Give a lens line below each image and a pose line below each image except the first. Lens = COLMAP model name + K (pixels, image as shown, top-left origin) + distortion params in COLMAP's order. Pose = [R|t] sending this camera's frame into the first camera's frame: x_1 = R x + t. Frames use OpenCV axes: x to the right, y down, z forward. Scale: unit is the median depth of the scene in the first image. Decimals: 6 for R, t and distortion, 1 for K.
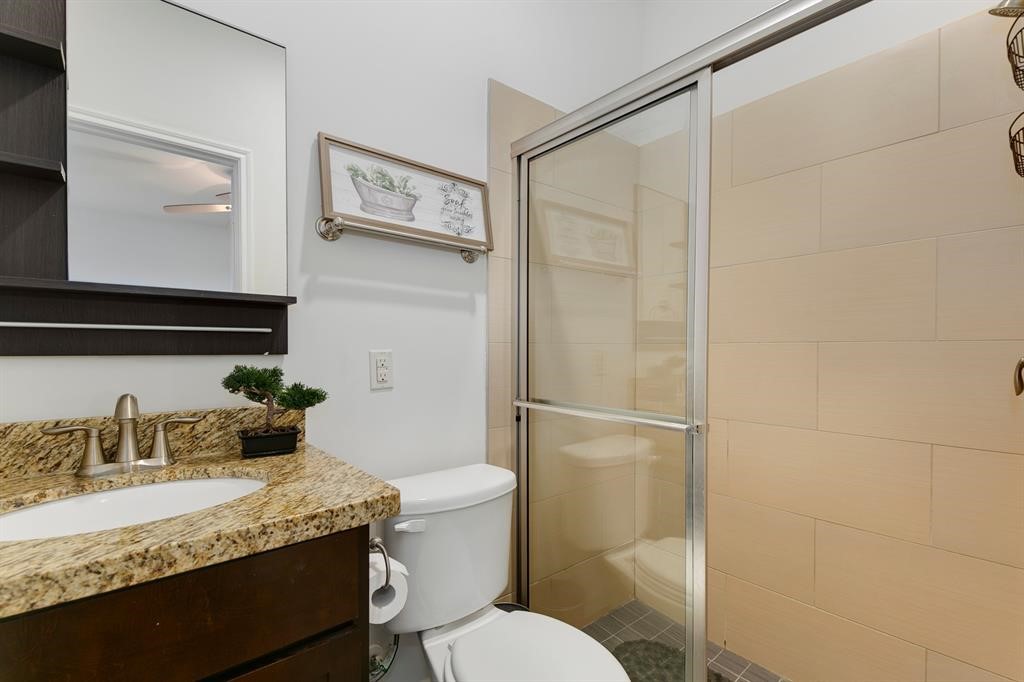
lens RADIAL K [[455.1, 0, 514.2], [0, 455.1, 345.7], [0, 0, 1]] dist [0.003661, -0.000357]
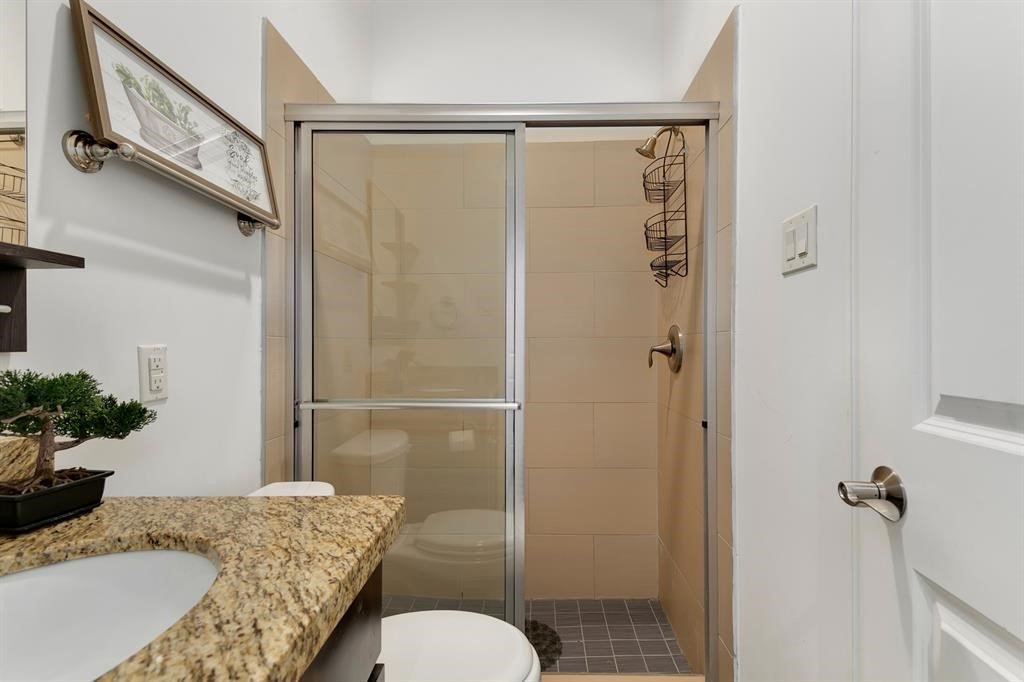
lens RADIAL K [[476.8, 0, 512.0], [0, 476.8, 341.0], [0, 0, 1]] dist [-0.029782, 0.000479]
pose [[0.648635, 0.001682, 0.761098, -0.511707], [0.002296, 0.999989, -0.004166, 0.008699], [-0.761096, 0.004450, 0.648624, 0.134435]]
